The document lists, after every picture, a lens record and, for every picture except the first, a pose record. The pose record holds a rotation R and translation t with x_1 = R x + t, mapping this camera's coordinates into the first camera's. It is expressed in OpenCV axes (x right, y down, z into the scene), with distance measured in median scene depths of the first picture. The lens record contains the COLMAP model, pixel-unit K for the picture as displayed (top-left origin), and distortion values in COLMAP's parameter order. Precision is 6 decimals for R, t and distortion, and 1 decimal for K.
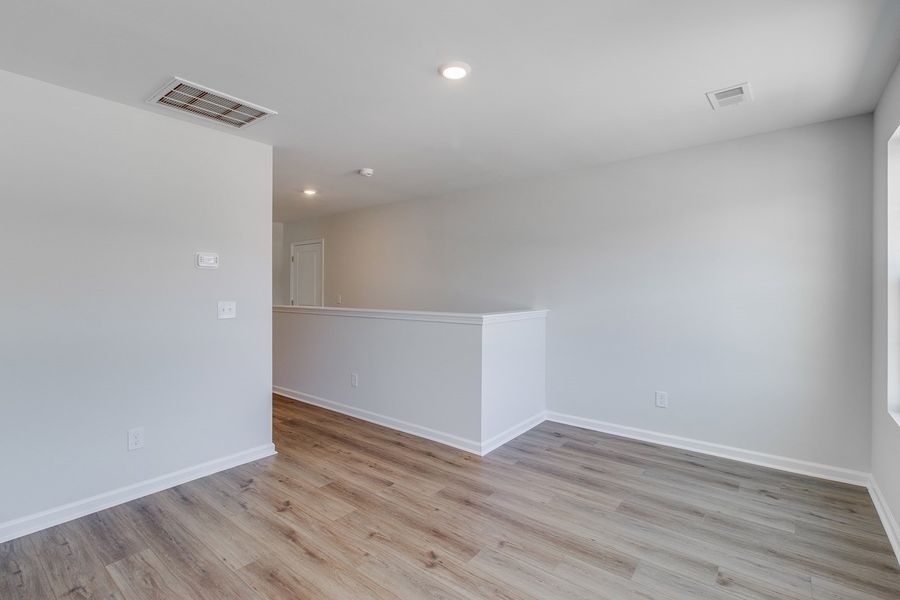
lens RADIAL K [[418.6, 0, 451.1], [0, 418.6, 296.2], [0, 0, 1]] dist [0.000207, 0.000319]
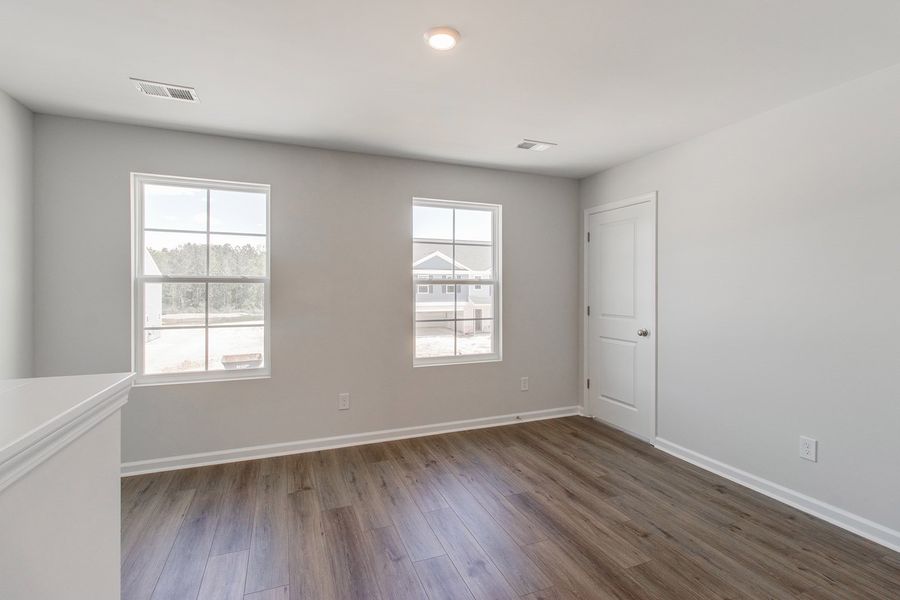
lens RADIAL K [[418.6, 0, 451.8], [0, 418.6, 293.7], [0, 0, 1]] dist [0.000207, 0.000319]
pose [[-0.881641, -0.001410, 0.471918, -0.442876], [0.006062, 0.999879, 0.014312, -0.018028], [-0.471881, 0.015479, -0.881526, 1.829398]]
